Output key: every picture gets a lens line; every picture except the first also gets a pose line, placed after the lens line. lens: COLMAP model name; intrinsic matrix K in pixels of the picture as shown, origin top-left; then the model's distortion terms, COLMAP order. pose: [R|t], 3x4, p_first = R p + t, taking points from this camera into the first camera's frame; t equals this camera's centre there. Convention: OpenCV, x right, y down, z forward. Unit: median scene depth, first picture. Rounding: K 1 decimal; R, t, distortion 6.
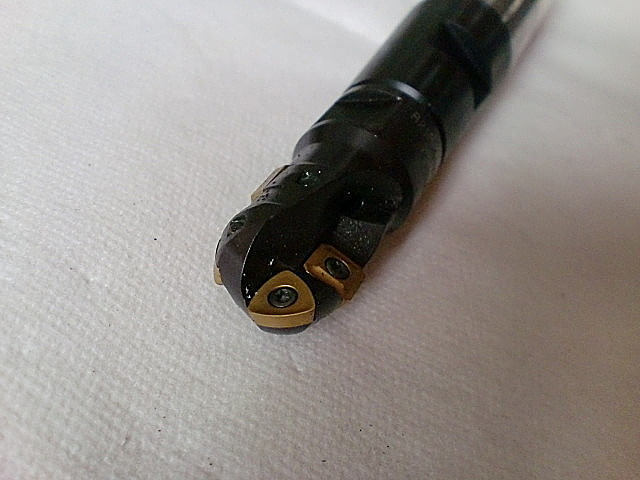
lens RADIAL K [[632.3, 0, 337.8], [0, 632.3, 237.6], [0, 0, 1]] dist [0.068812, -0.178233]
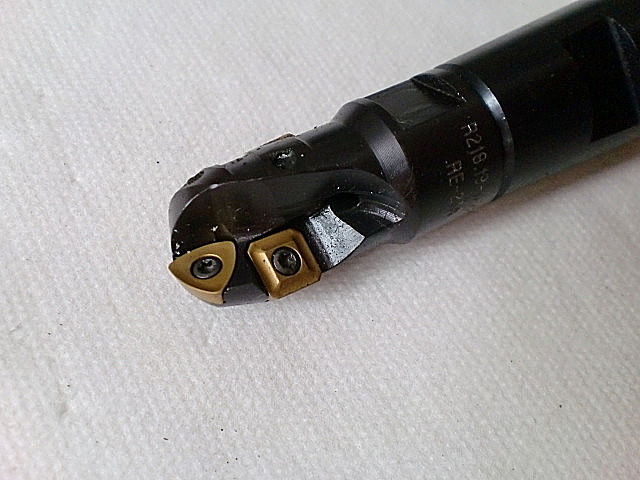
lens RADIAL K [[640.3, 0, 320.0], [0, 640.3, 240.0], [0, 0, 1]] dist [-0.003356, -0.003228]
pose [[0.823639, 0.396114, -0.405848, 0.411976], [-0.334629, 0.917231, 0.216127, -0.201178], [0.457867, -0.042202, 0.888018, 0.212011]]
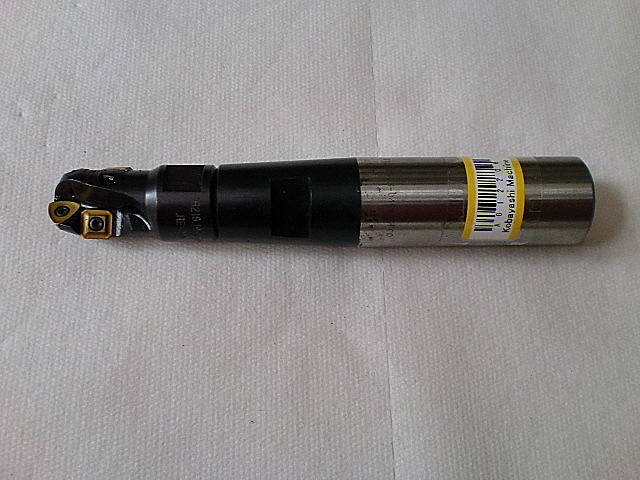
lens RADIAL K [[640.3, 0, 320.0], [0, 640.3, 240.0], [0, 0, 1]] dist [-0.003356, -0.003228]
pose [[0.438834, 0.735445, -0.516281, 1.389110], [-0.594688, 0.668432, 0.446705, -1.241260], [0.673625, 0.110996, 0.730691, 0.031127]]
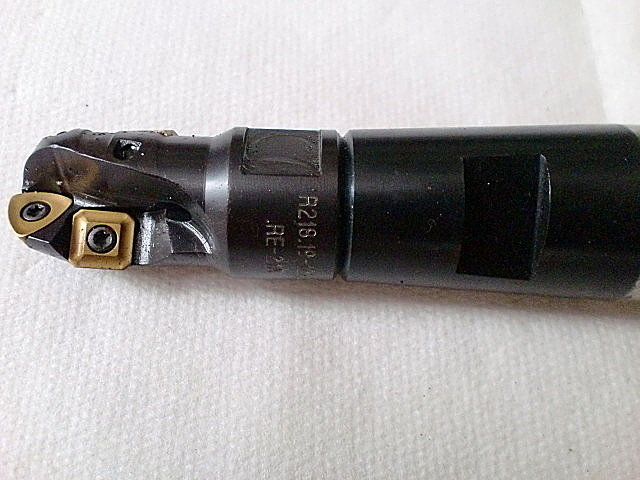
lens RADIAL K [[632.3, 0, 337.8], [0, 632.3, 237.6], [0, 0, 1]] dist [0.068812, -0.178233]
pose [[0.422052, 0.719808, -0.551133, 0.709081], [-0.621812, 0.672239, 0.401801, -0.587818], [0.659713, 0.173120, 0.731306, 0.540359]]
